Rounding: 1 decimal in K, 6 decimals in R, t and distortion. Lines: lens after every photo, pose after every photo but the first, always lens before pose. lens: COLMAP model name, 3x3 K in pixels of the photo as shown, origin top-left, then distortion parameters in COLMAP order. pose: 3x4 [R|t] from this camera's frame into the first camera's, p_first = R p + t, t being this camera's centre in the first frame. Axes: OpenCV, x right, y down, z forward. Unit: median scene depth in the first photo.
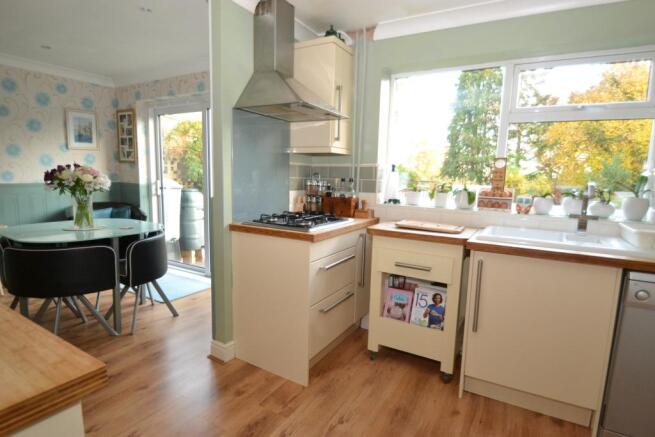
lens RADIAL K [[349.0, 0, 325.5], [0, 349.0, 219.6], [0, 0, 1]] dist [0.001420, 0.000152]
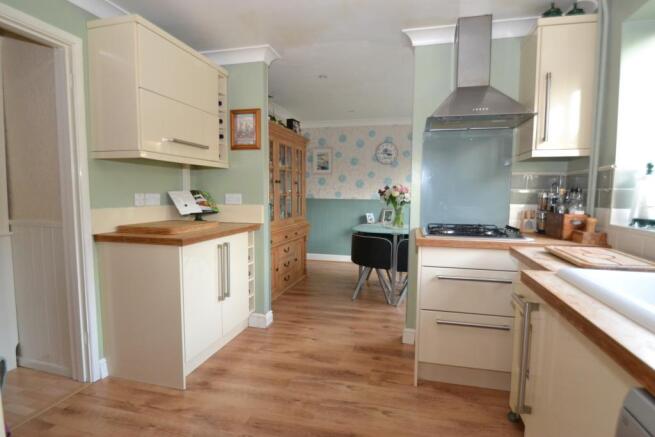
lens RADIAL K [[349.0, 0, 326.9], [0, 349.0, 218.1], [0, 0, 1]] dist [0.001420, 0.000152]
pose [[0.277517, 0.046332, -0.959603, 0.682305], [-0.127619, 0.991763, 0.010977, 0.004680], [0.952207, 0.119417, 0.281144, 0.322623]]
